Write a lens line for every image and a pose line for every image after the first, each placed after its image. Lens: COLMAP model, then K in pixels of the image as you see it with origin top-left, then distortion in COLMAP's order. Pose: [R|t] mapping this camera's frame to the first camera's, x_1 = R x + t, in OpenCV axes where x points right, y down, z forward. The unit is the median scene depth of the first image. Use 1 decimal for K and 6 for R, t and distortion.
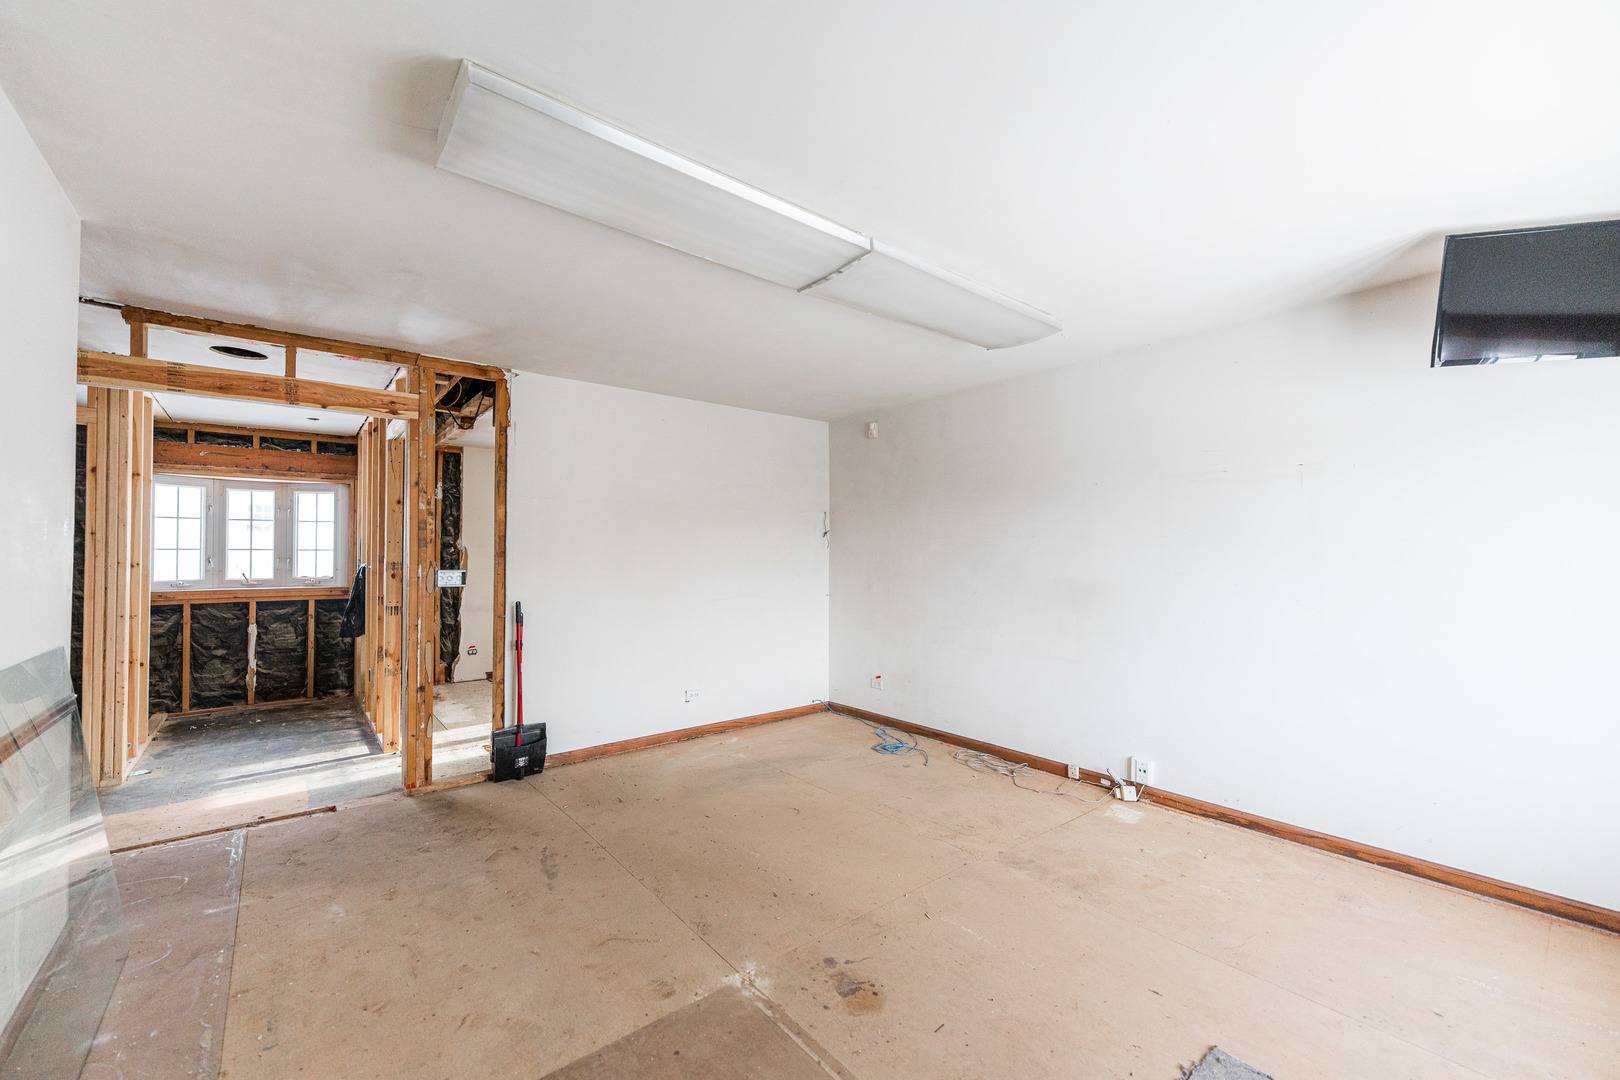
lens RADIAL K [[640.7, 0, 803.3], [0, 640.7, 543.7], [0, 0, 1]] dist [-0.000620, 0.000355]
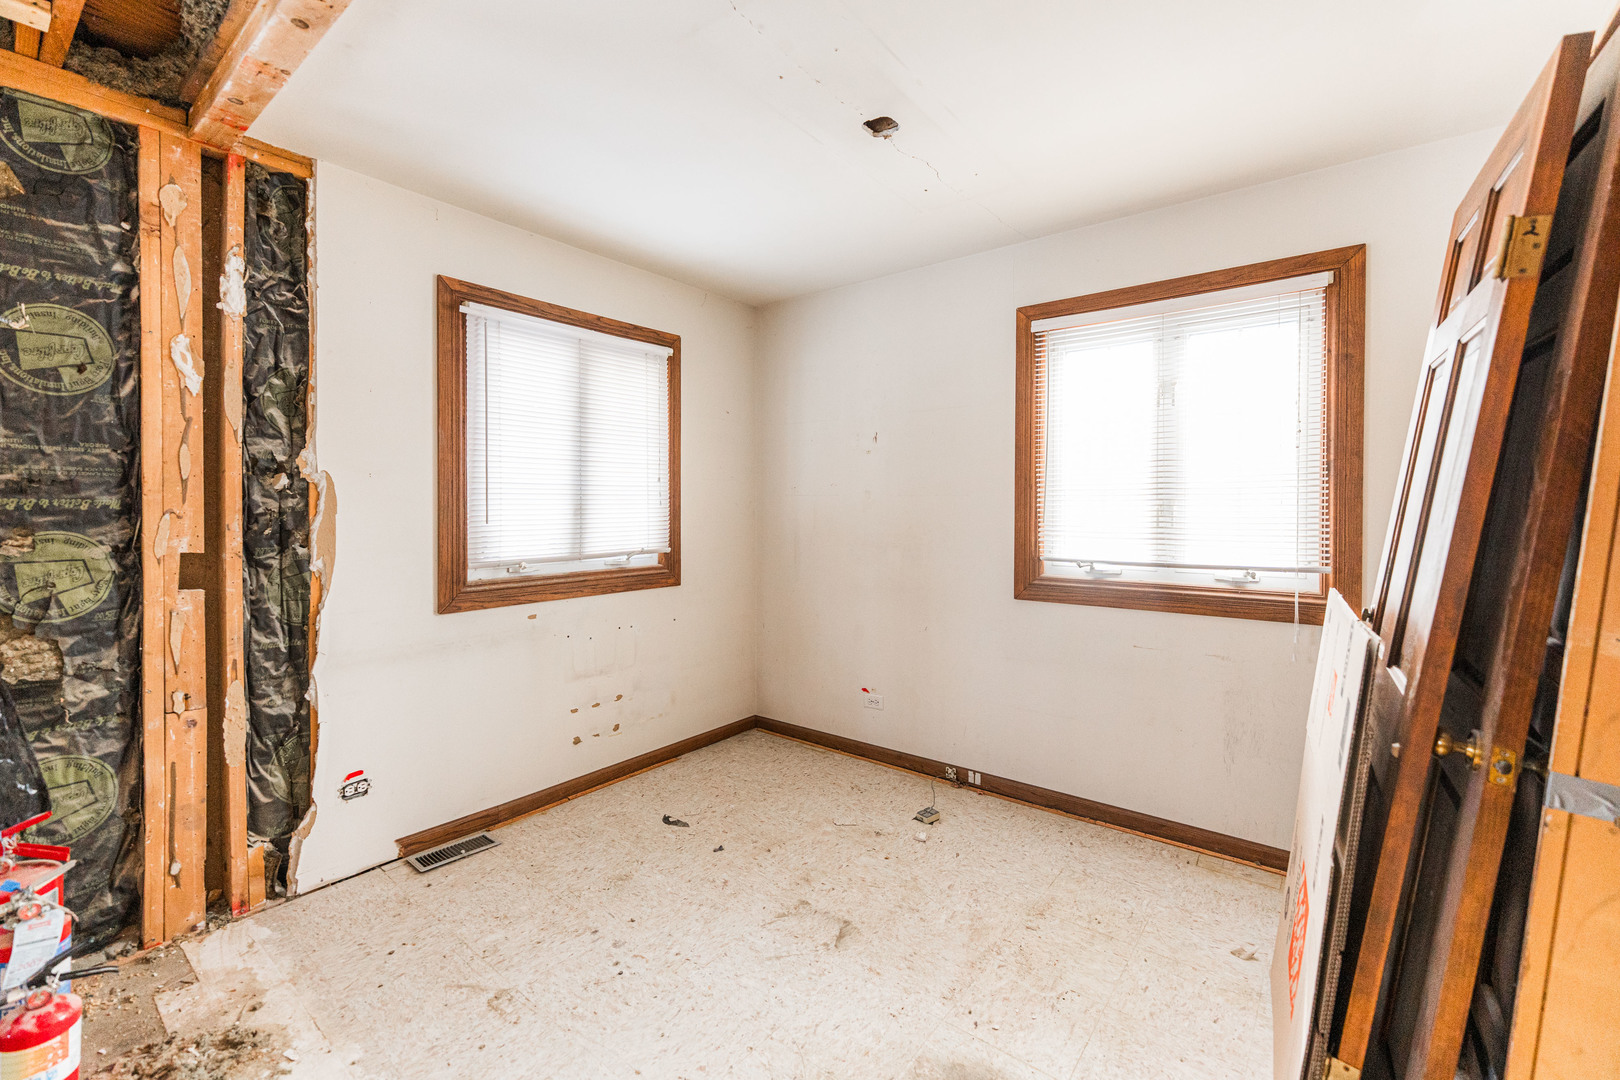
lens RADIAL K [[682.5, 0, 804.9], [0, 682.5, 517.2], [0, 0, 1]] dist [-0.001305, -0.000160]
pose [[0.976561, 0.000738, 0.215239, -0.436133], [-0.007621, 0.999486, 0.031154, 0.017564], [-0.215105, -0.032064, 0.976064, 0.727305]]
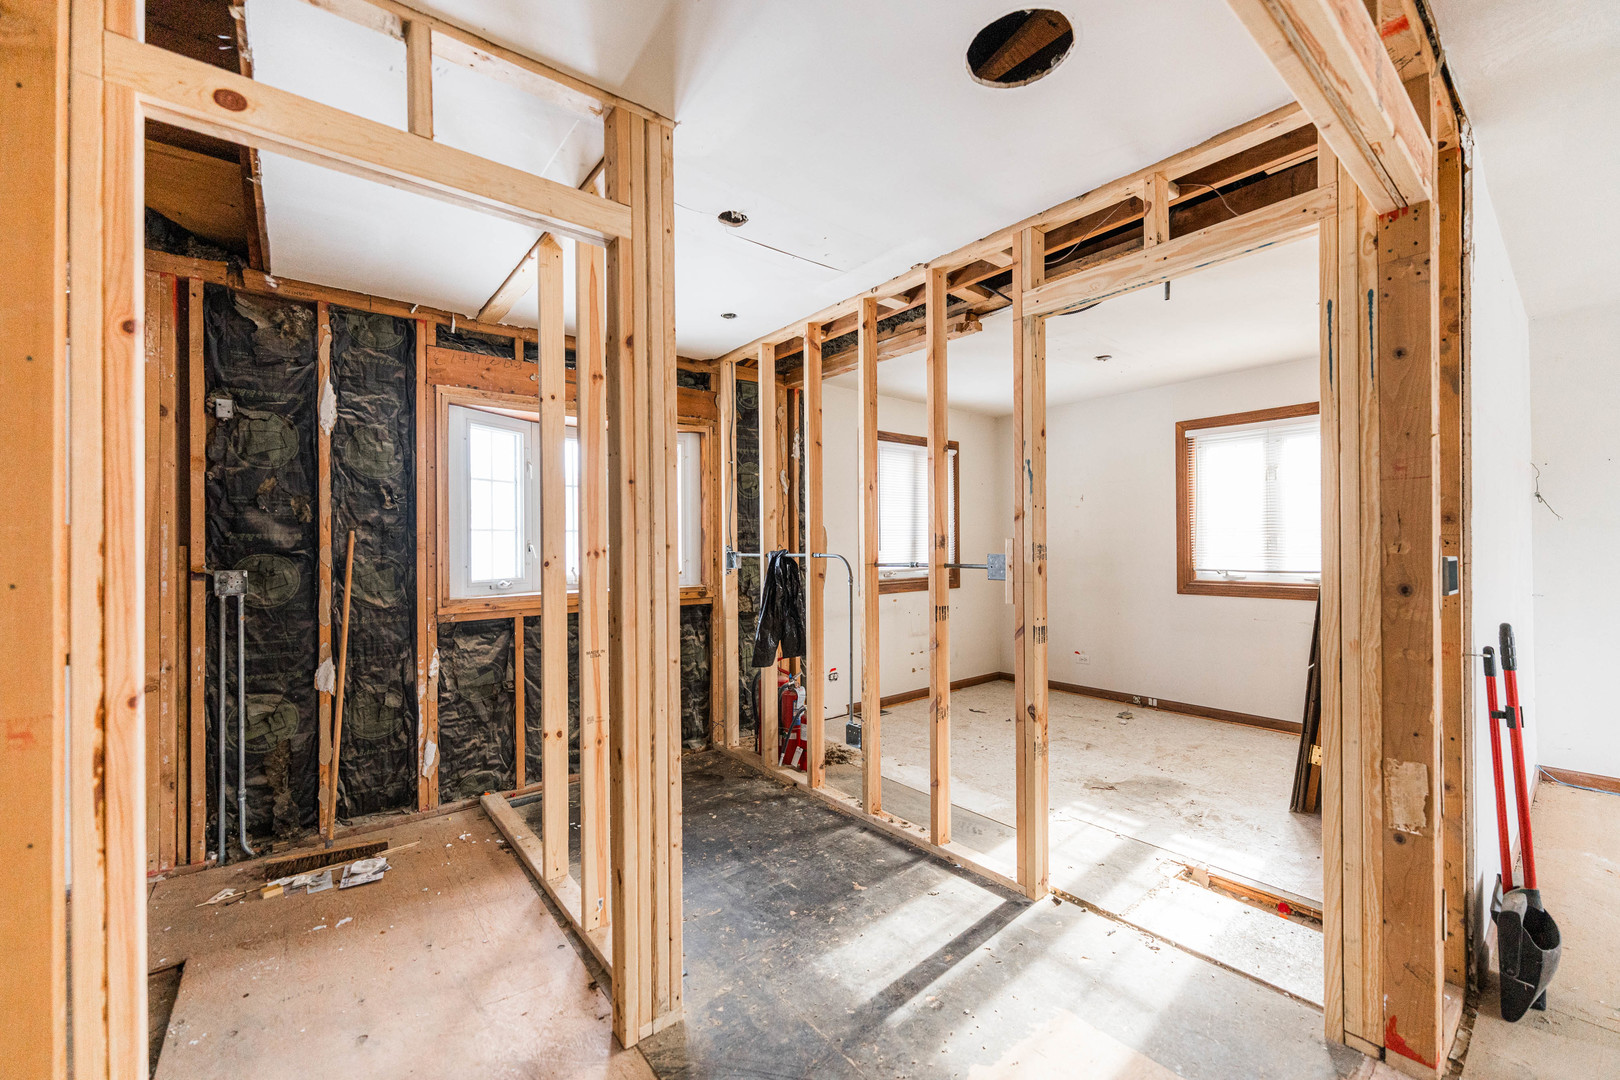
lens RADIAL K [[640.7, 0, 803.3], [0, 640.7, 543.7], [0, 0, 1]] dist [-0.000620, 0.000355]
pose [[0.999919, -0.007618, -0.010240, -0.646635], [0.007776, 0.999850, 0.015451, 0.014215], [0.010120, -0.015529, 0.999828, 0.359753]]
